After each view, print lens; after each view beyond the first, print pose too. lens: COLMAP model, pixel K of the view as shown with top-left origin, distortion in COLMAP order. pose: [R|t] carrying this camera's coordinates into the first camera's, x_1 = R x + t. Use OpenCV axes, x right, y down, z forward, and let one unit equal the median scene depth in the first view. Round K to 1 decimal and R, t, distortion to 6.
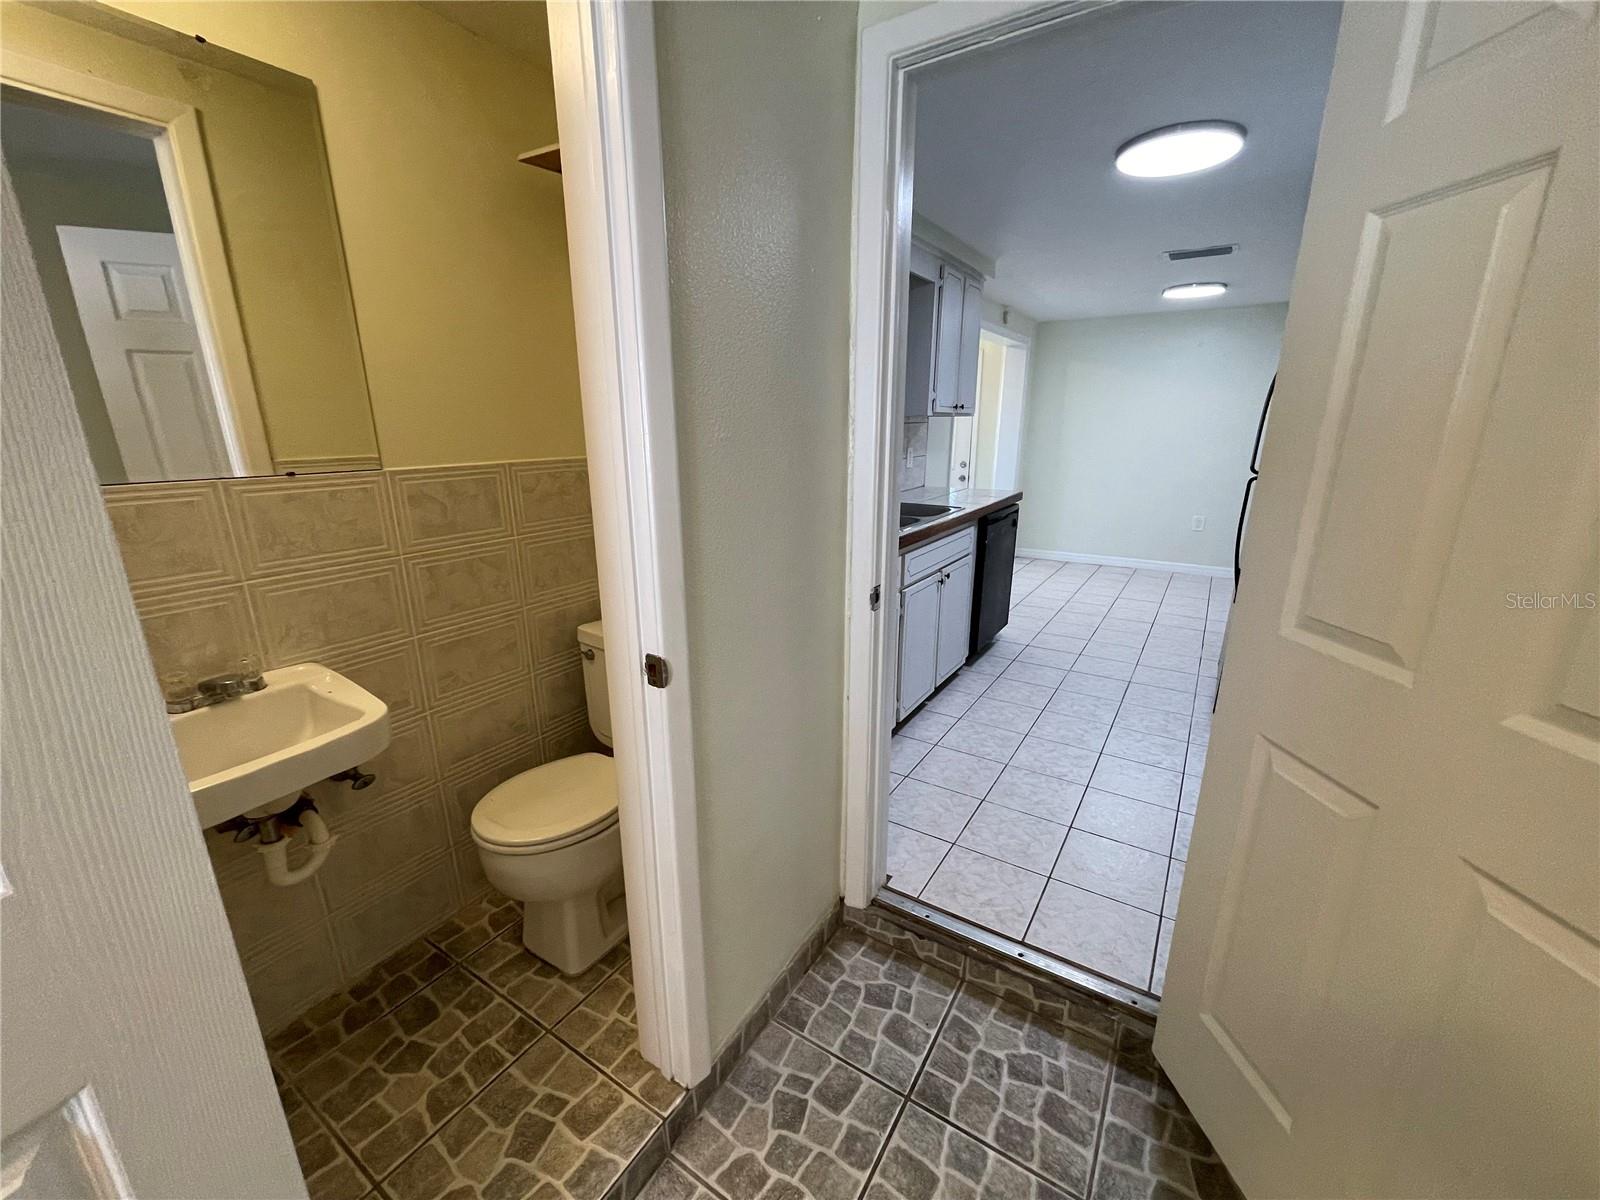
lens RADIAL K [[646.7, 0, 796.3], [0, 646.7, 603.5], [0, 0, 1]] dist [-0.002076, 0.002358]
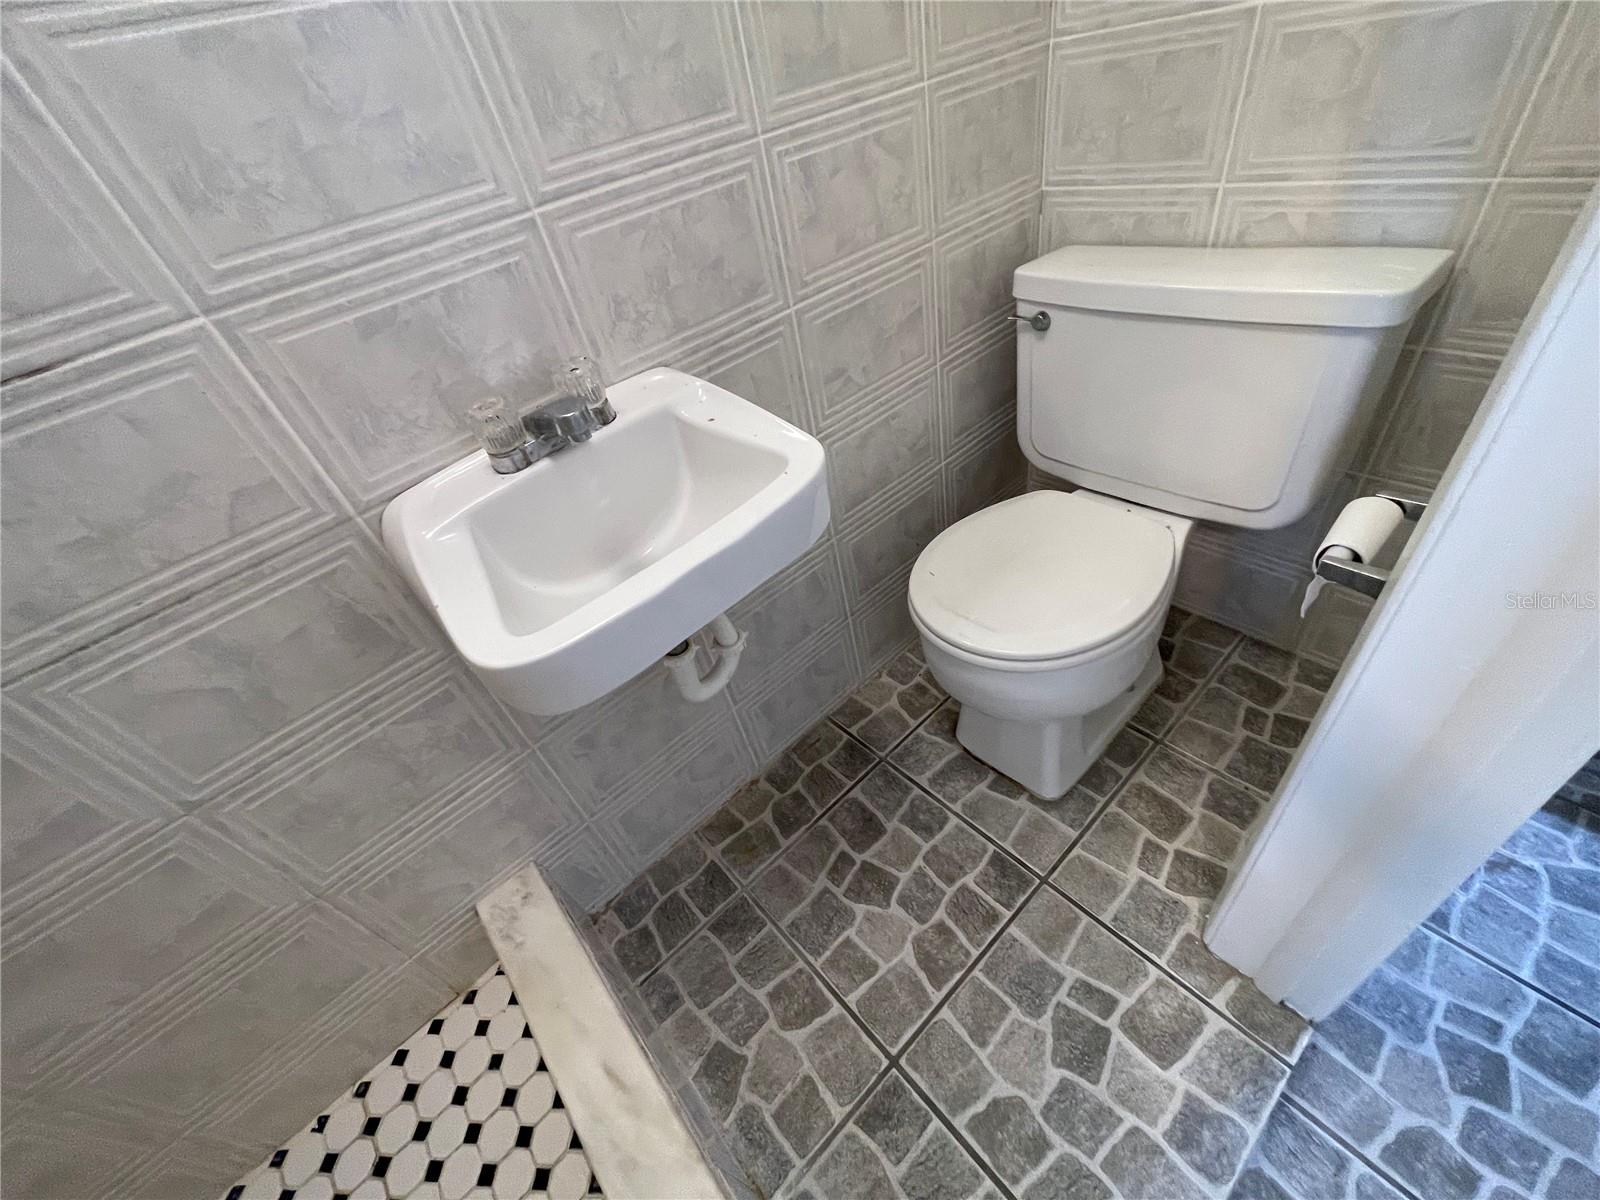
lens RADIAL K [[651.6, 0, 799.8], [0, 651.6, 606.1], [0, 0, 1]] dist [-0.003681, 0.000186]
pose [[0.946721, 0.050709, -0.318036, -0.433085], [0.100275, 0.892024, 0.440725, 0.037512], [0.306045, -0.449135, 0.839413, 0.447415]]
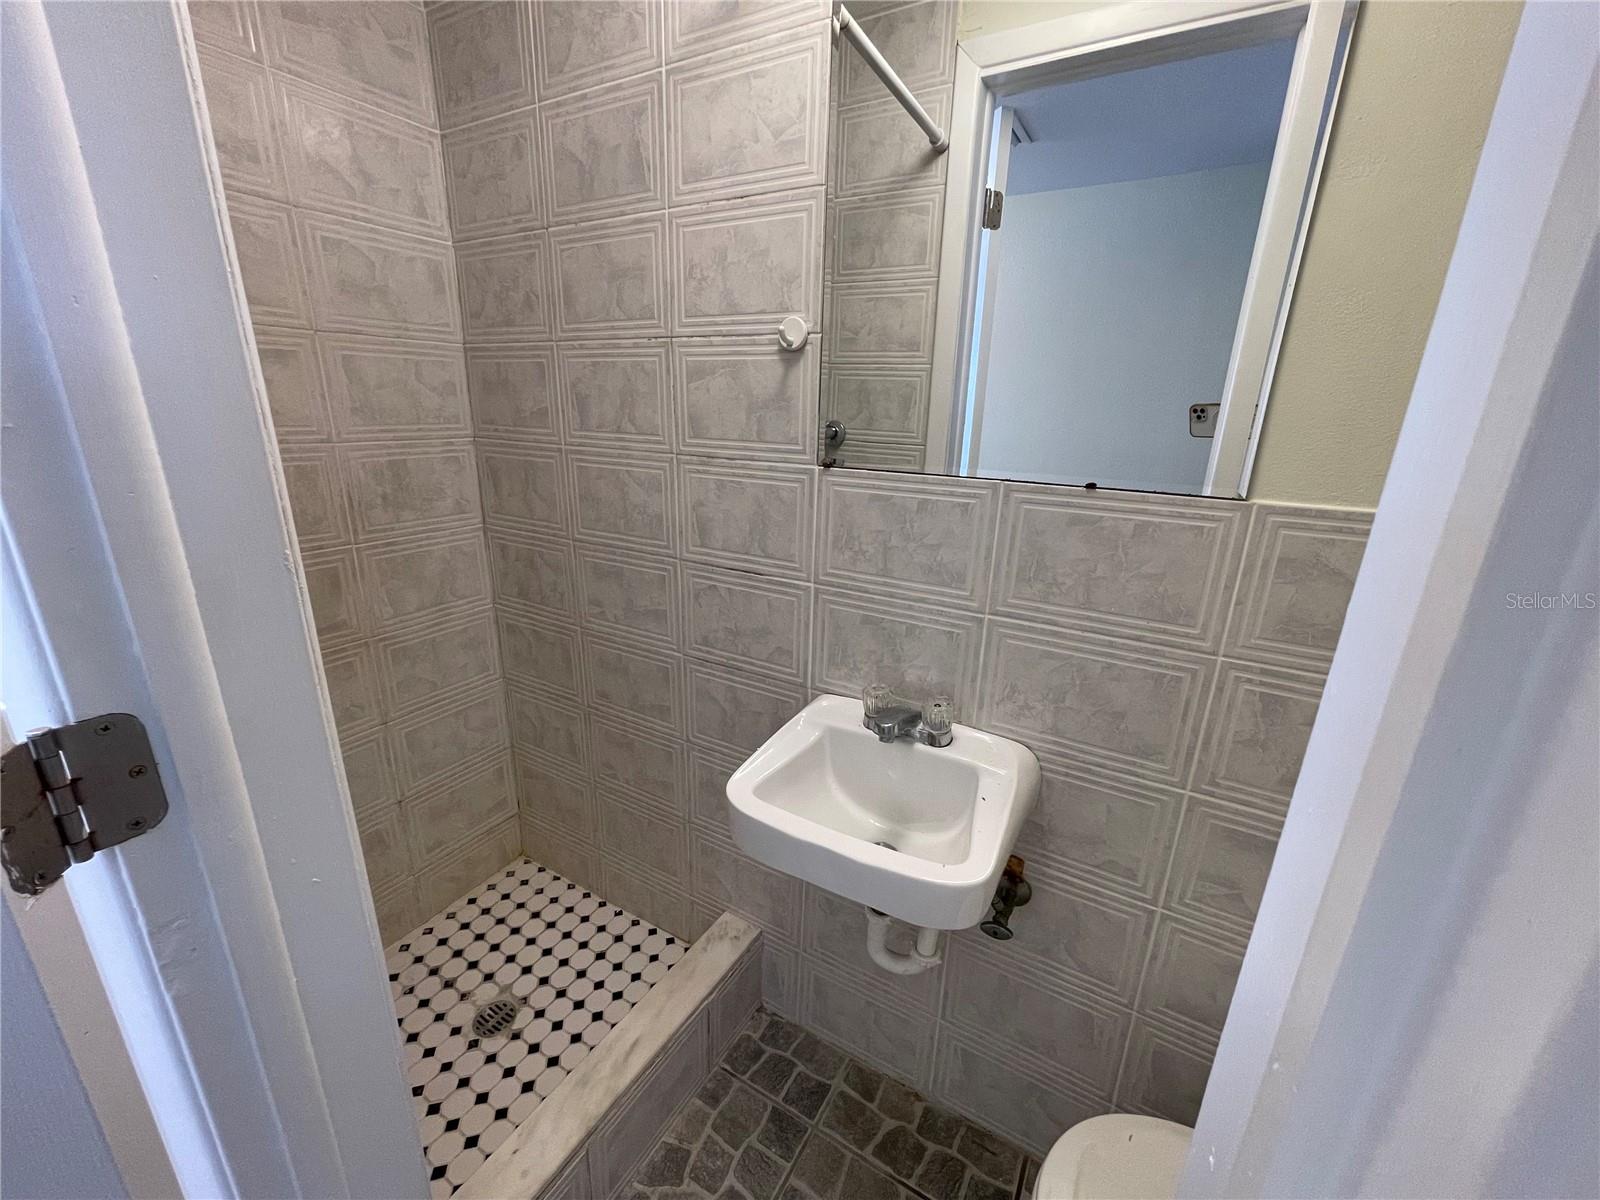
lens RADIAL K [[645.1, 0, 800.0], [0, 645.1, 610.2], [0, 0, 1]] dist [0.000242, 0.000549]
pose [[0.042804, 0.305388, -0.951266, -0.126975], [-0.300447, 0.912000, 0.279263, -0.168323], [0.952838, 0.273851, 0.130790, 0.626183]]
